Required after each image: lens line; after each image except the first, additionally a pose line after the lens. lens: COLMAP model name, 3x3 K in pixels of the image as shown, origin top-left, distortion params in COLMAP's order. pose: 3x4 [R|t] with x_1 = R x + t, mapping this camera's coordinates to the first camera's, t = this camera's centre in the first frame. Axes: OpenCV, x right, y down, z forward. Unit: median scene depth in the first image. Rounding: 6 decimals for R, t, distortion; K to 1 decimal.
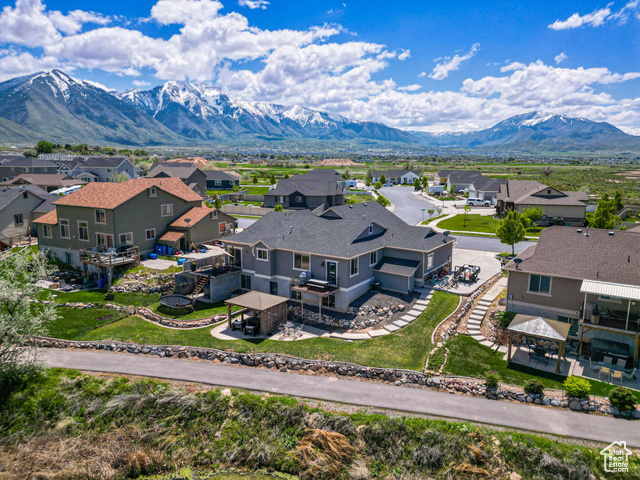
lens RADIAL K [[444.8, 0, 320.7], [0, 444.8, 239.9], [0, 0, 1]] dist [0.068289, -0.055041]
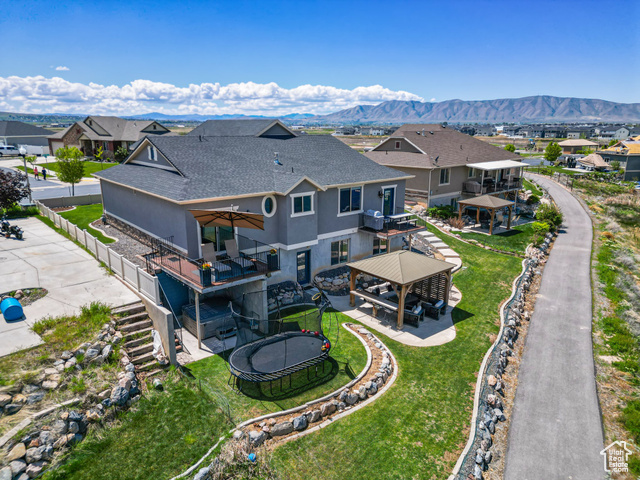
lens RADIAL K [[444.8, 0, 320.7], [0, 444.8, 239.9], [0, 0, 1]] dist [0.068289, -0.055041]
pose [[0.260998, -0.242959, 0.934265, -0.696141], [0.165199, 0.964775, 0.204743, -0.034678], [-0.951099, 0.100902, 0.291941, 0.906890]]
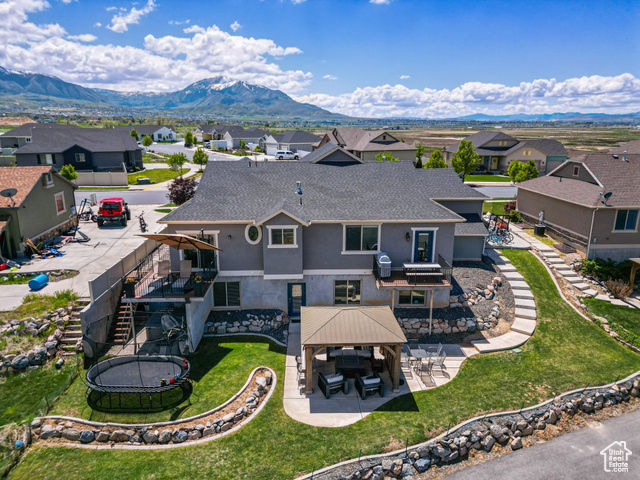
lens RADIAL K [[444.8, 0, 320.7], [0, 444.8, 239.9], [0, 0, 1]] dist [0.068289, -0.055041]
pose [[0.802759, -0.150616, 0.576969, -0.439933], [0.104570, 0.988139, 0.112458, -0.020263], [-0.587063, -0.029943, 0.808987, 0.595701]]
